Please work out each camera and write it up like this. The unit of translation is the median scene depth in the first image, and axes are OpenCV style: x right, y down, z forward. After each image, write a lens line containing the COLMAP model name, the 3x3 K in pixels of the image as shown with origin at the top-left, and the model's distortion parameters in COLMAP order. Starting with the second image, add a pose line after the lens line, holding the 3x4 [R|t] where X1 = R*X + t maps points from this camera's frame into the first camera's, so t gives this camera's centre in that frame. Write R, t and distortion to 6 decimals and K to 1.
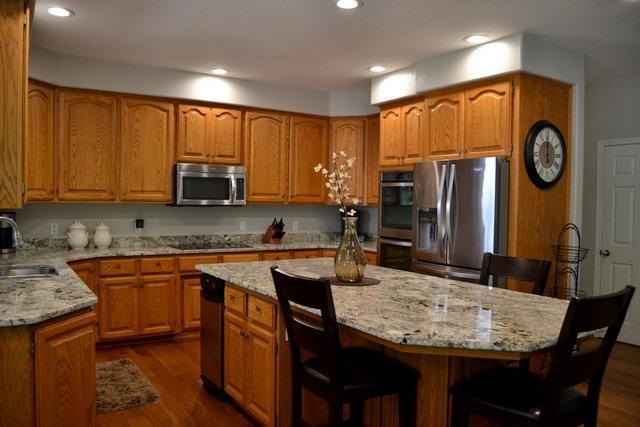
lens RADIAL K [[521.2, 0, 320.0], [0, 521.2, 213.5], [0, 0, 1]] dist [-0.069750, 0.002761]
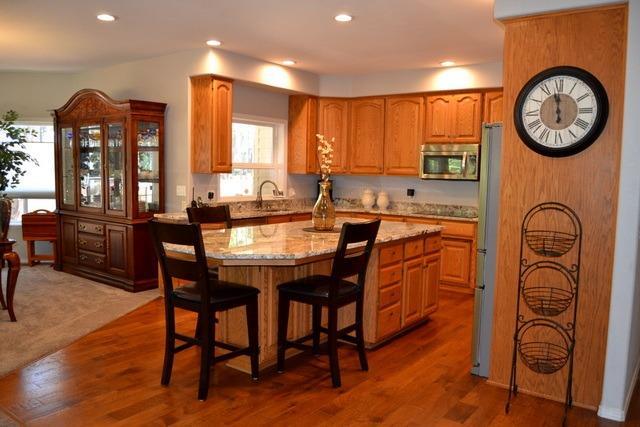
lens RADIAL K [[521.2, 0, 320.0], [0, 521.2, 213.5], [0, 0, 1]] dist [-0.069750, 0.002761]
pose [[0.363287, 0.071885, -0.928900, 0.804089], [-0.043205, 0.997246, 0.060277, 0.003444], [0.930675, 0.018236, 0.365393, 0.317831]]
